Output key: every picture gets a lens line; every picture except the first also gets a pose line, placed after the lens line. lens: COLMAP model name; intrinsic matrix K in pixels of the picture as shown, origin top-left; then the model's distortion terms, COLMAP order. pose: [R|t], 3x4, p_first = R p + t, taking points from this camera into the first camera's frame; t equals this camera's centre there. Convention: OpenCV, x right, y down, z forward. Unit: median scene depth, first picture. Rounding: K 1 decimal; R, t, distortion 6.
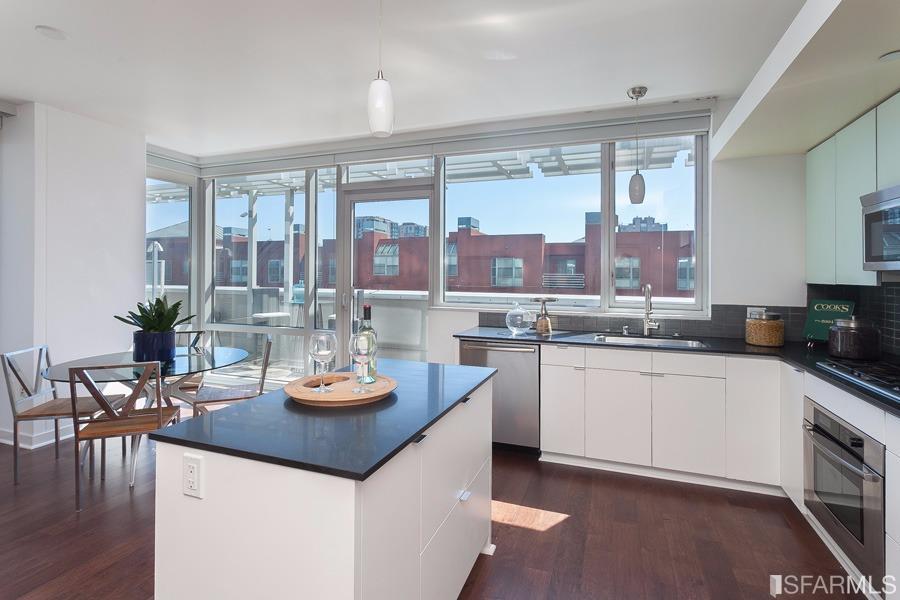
lens RADIAL K [[453.6, 0, 460.0], [0, 453.6, 283.3], [0, 0, 1]] dist [0.000023, 0.000377]
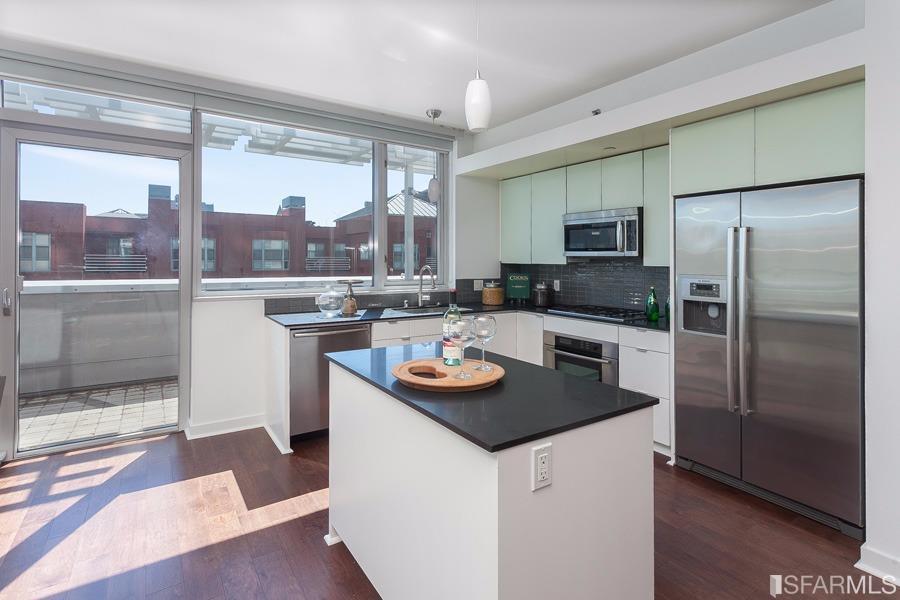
lens RADIAL K [[453.6, 0, 441.5], [0, 453.6, 261.3], [0, 0, 1]] dist [0.000023, 0.000377]
pose [[0.591551, -0.008089, 0.806227, -0.532962], [0.013413, 0.999910, 0.000191, -0.008070], [-0.806156, 0.010701, 0.591606, 0.206807]]
